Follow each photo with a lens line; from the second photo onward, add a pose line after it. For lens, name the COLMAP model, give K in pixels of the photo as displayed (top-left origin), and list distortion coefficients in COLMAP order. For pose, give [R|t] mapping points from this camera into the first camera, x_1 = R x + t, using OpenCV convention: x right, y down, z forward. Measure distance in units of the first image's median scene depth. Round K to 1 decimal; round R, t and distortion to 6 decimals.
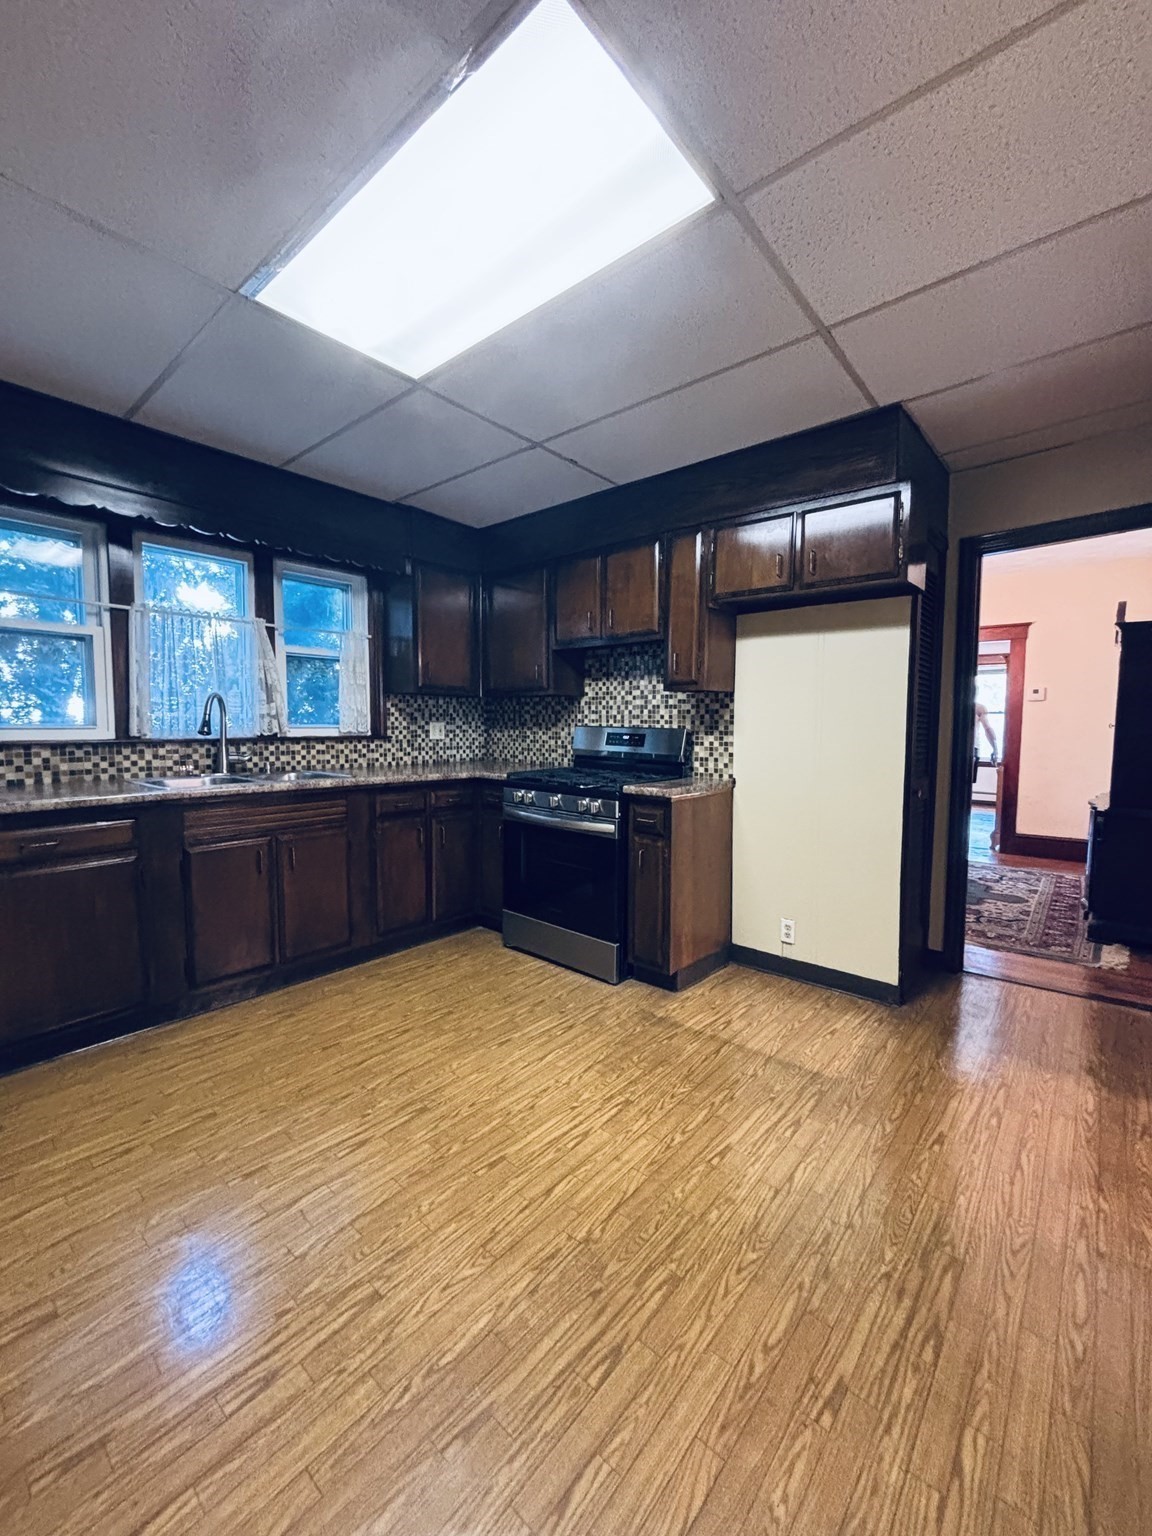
lens RADIAL K [[621.4, 0, 577.7], [0, 621.4, 765.0], [0, 0, 1]] dist [-0.014252, 0.008016]
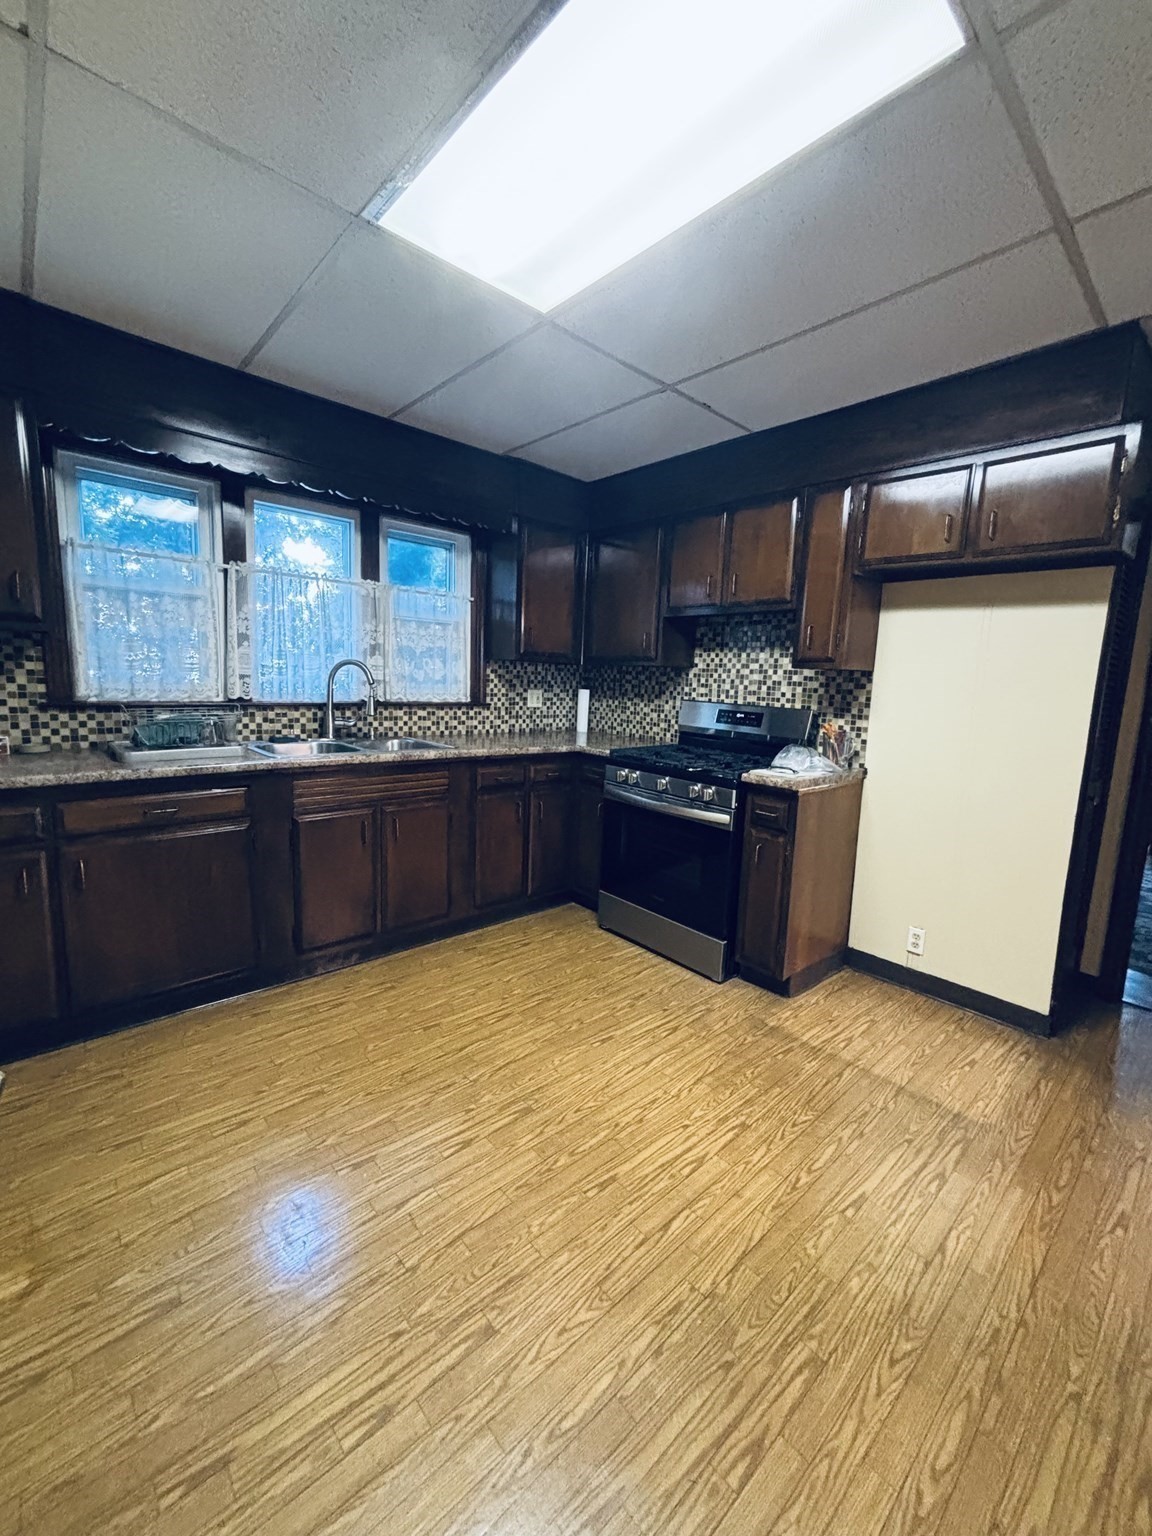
lens RADIAL K [[622.1, 0, 578.8], [0, 622.1, 766.1], [0, 0, 1]] dist [0.000519, -0.000037]
pose [[0.991390, 0.049824, -0.121095, -0.063731], [-0.041172, 0.996487, 0.072928, -0.039151], [0.124303, -0.067314, 0.989958, 0.071273]]
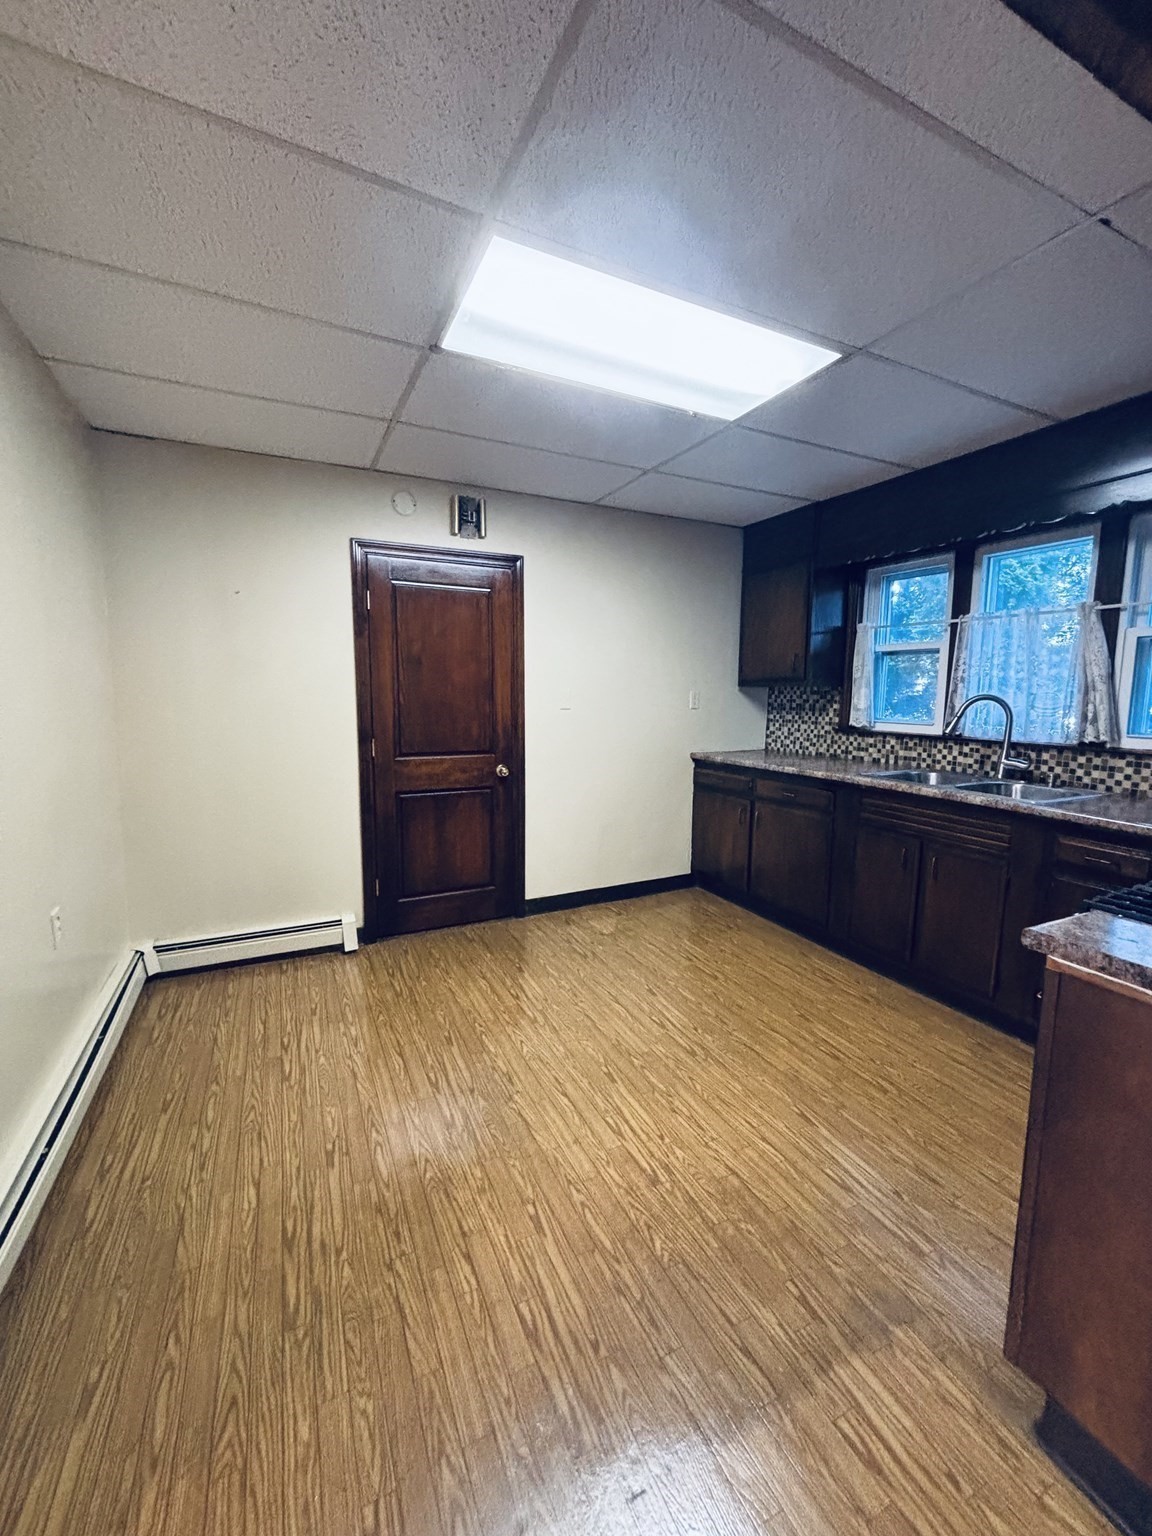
lens RADIAL K [[615.3, 0, 578.6], [0, 615.3, 763.5], [0, 0, 1]] dist [0.007329, -0.004332]
pose [[-0.399660, 0.100214, -0.911169, 0.689817], [-0.074959, 0.987104, 0.141444, -0.117121], [0.913594, 0.124829, -0.386994, 0.946685]]
